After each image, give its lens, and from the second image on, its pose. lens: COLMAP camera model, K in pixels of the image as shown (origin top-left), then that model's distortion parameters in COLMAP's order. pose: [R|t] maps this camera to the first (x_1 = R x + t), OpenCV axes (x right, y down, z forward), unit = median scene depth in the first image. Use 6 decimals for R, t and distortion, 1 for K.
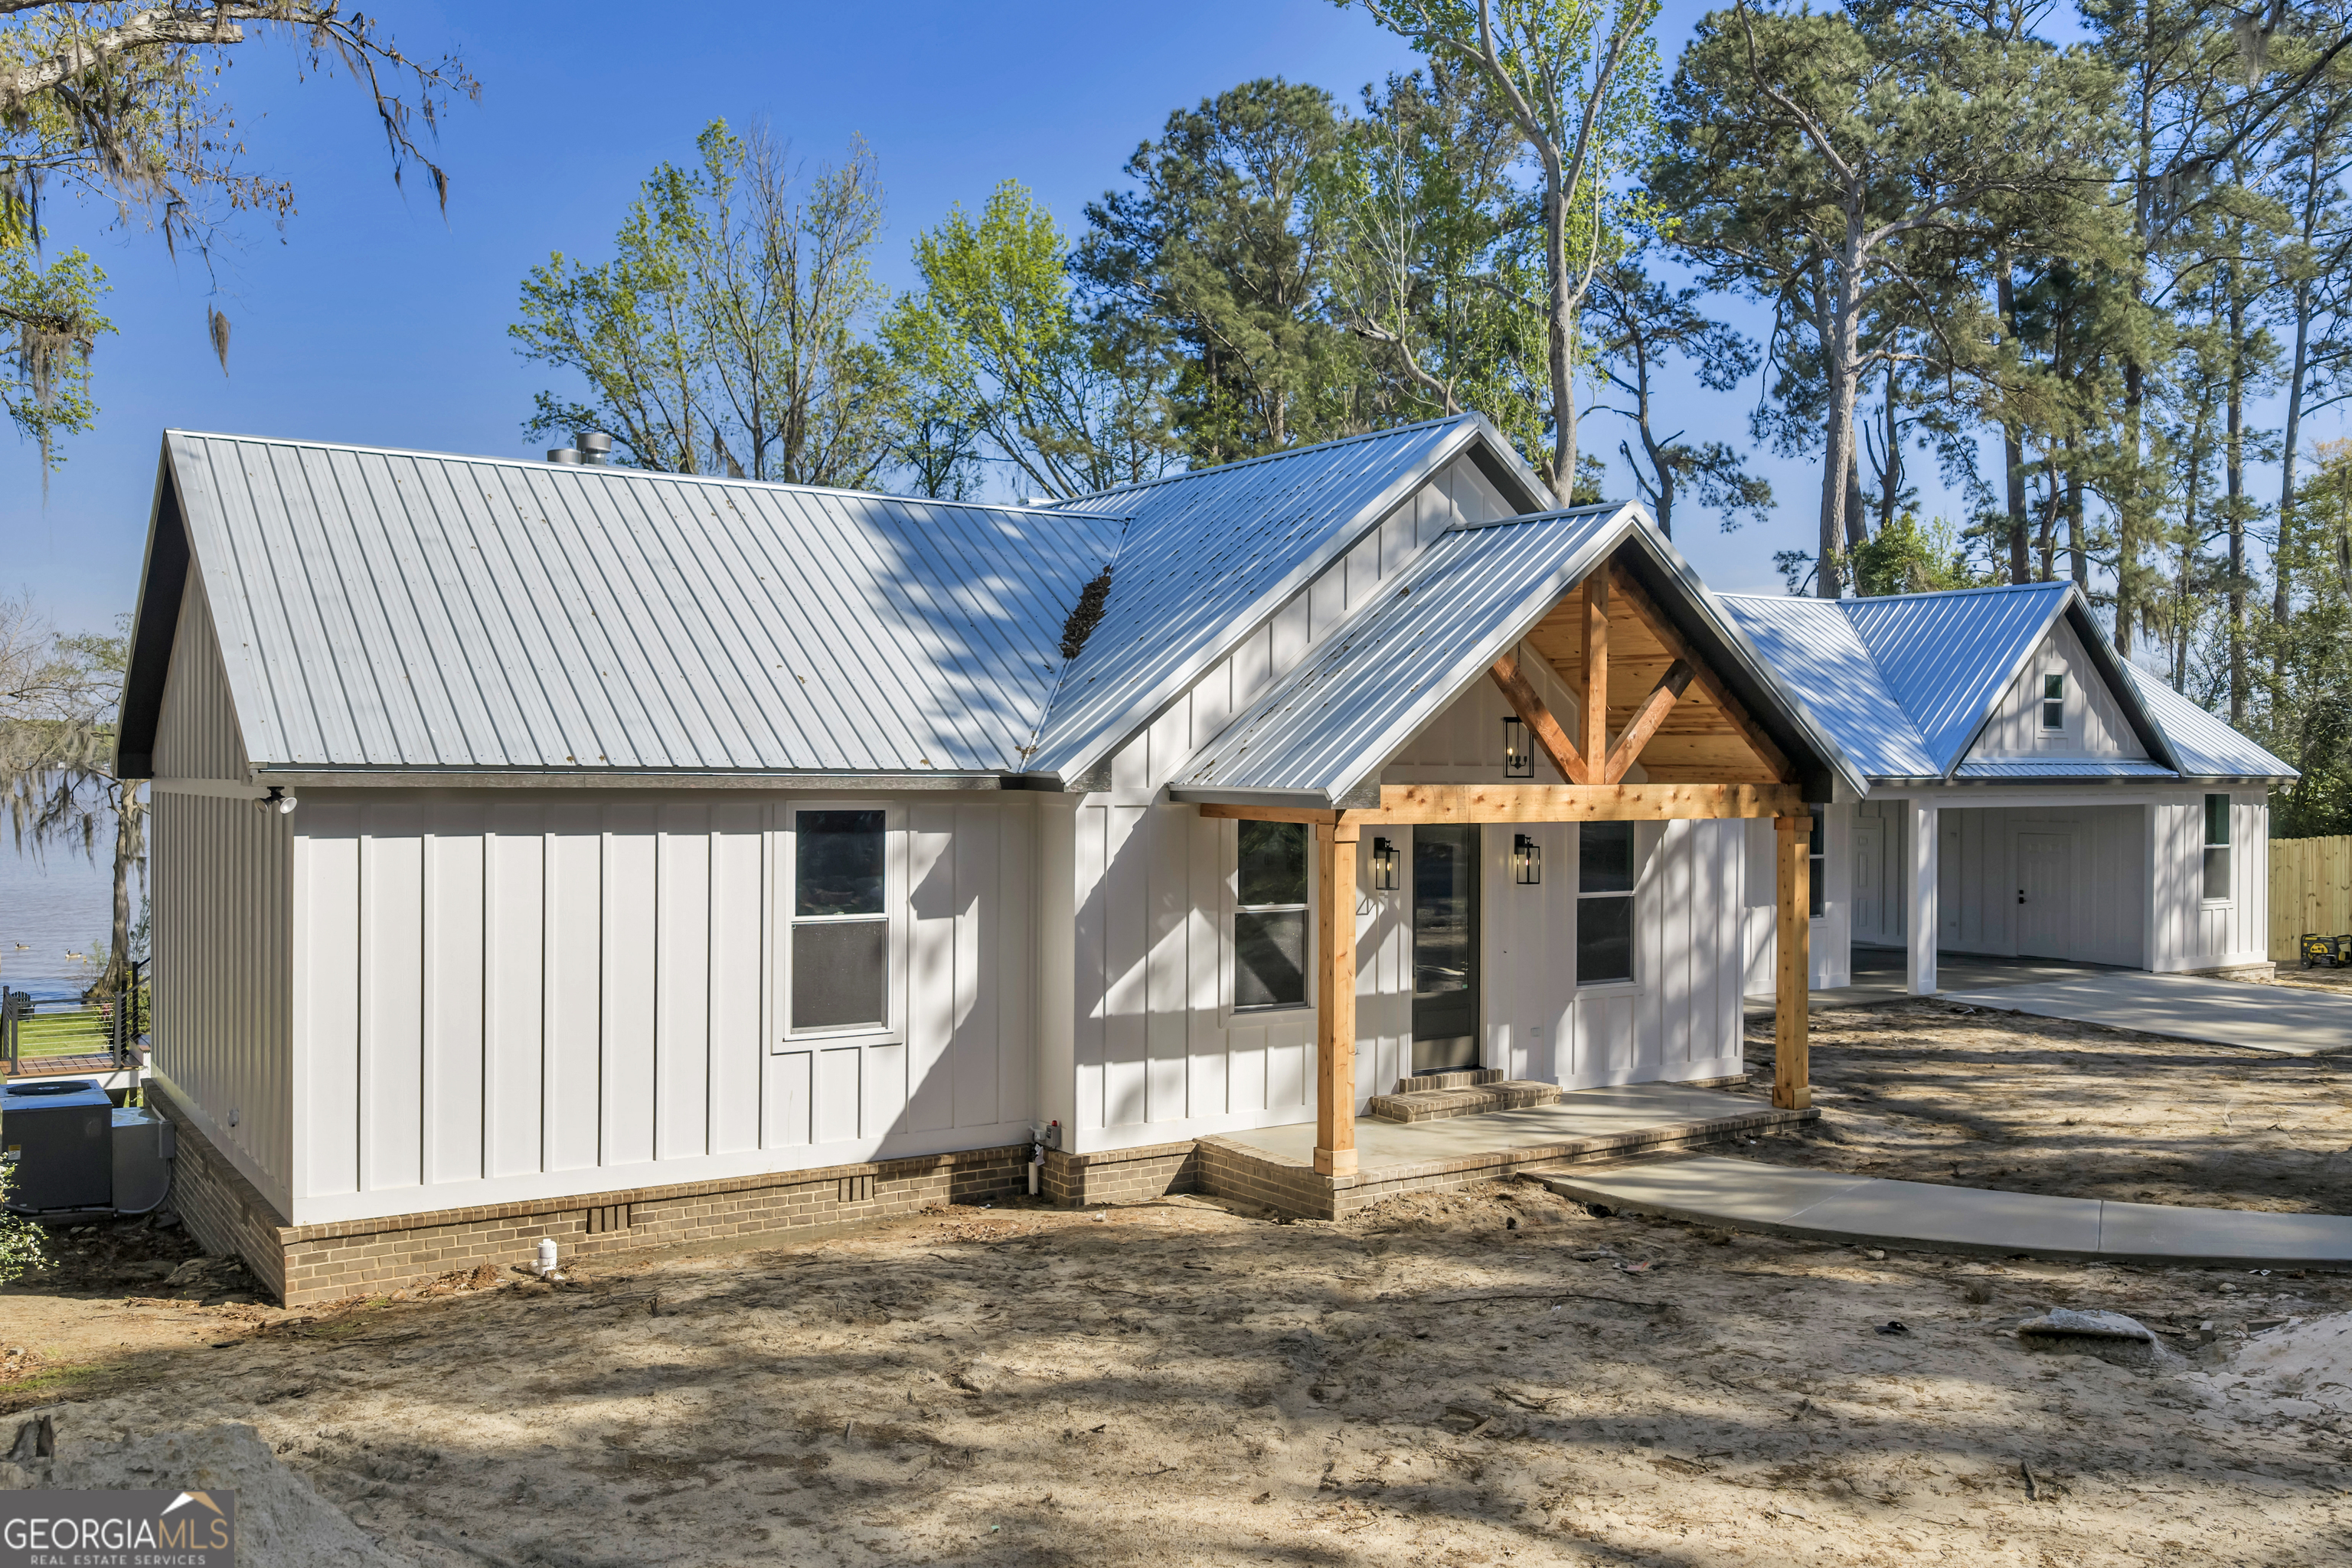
lens RADIAL K [[1915.0, 0, 1176.0], [0, 1915.0, 784.0], [0, 0, 1]] dist [0.009533, -0.006057]
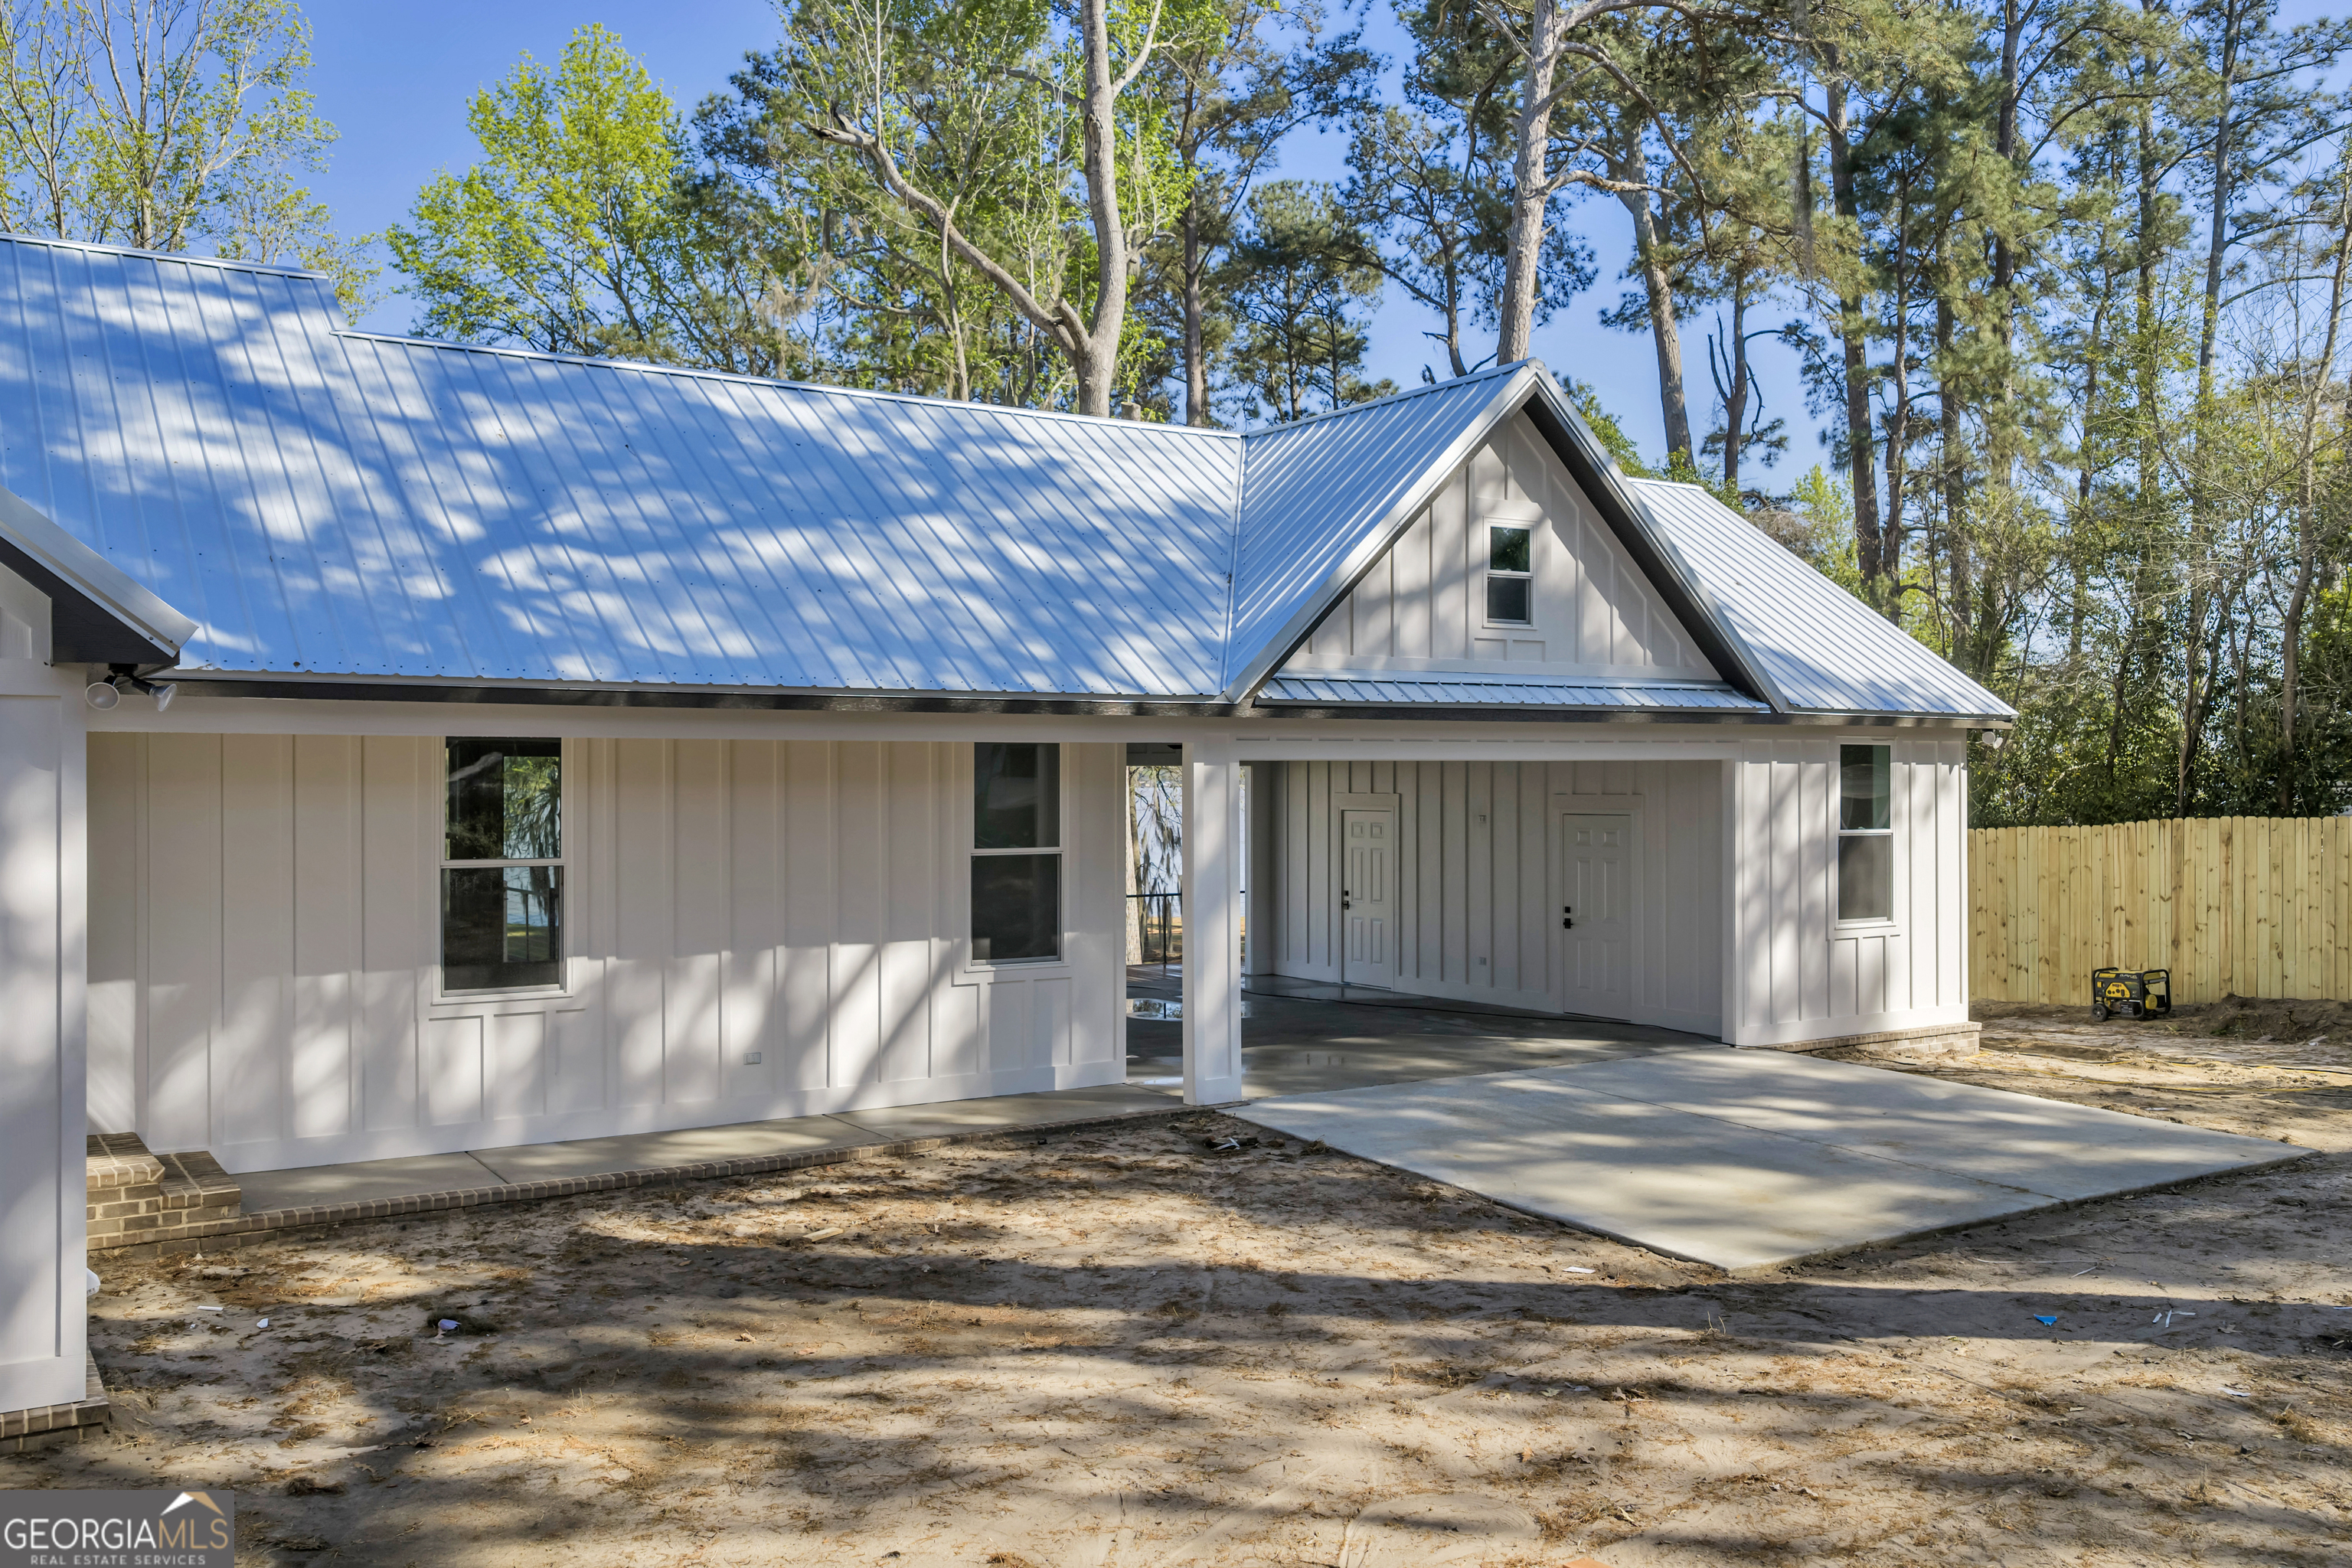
lens RADIAL K [[1915.0, 0, 1176.0], [0, 1915.0, 784.0], [0, 0, 1]] dist [0.009533, -0.006057]
pose [[0.999827, -0.006353, -0.017508, 0.382383], [0.006251, 0.999963, -0.005844, 0.022320], [0.017545, 0.005734, 0.999830, 0.450042]]
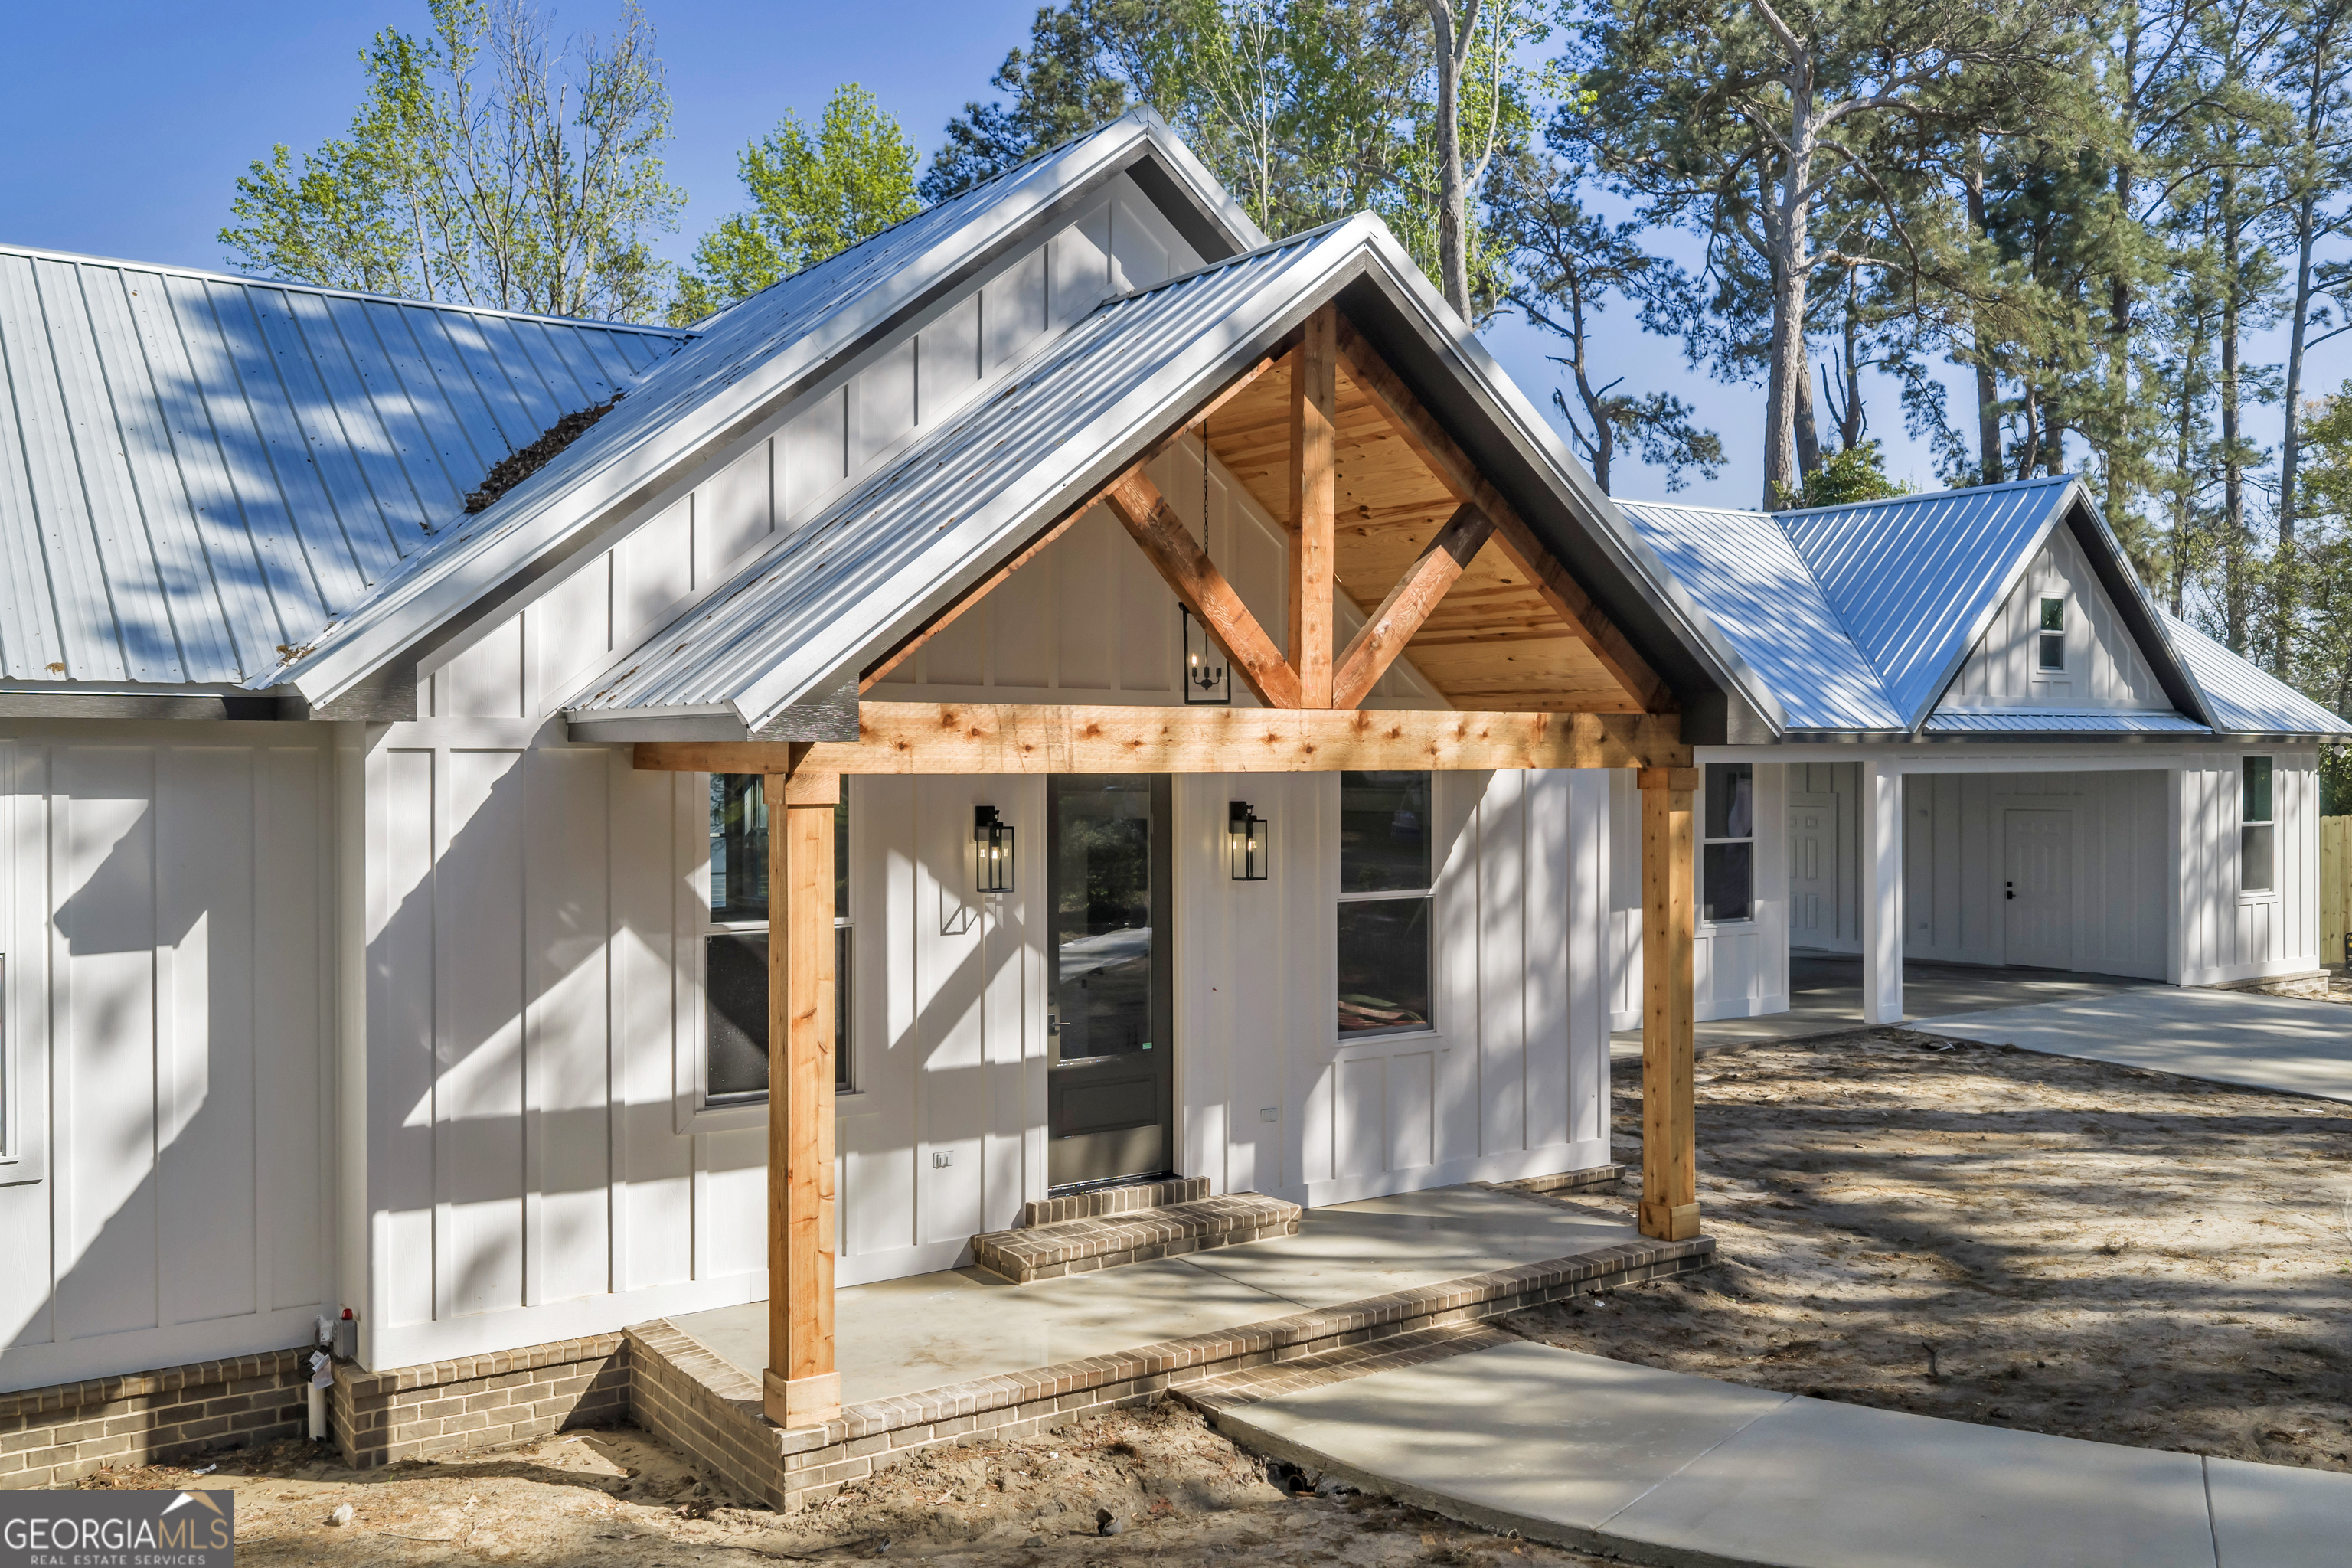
lens RADIAL K [[1937.4, 0, 1176.0], [0, 1937.4, 784.0], [0, 0, 1]] dist [0.008835, -0.003835]
pose [[0.999801, -0.008718, 0.017916, 0.098651], [0.008698, 0.999961, 0.001204, 0.013154], [-0.017926, -0.001048, 0.999839, 0.244180]]
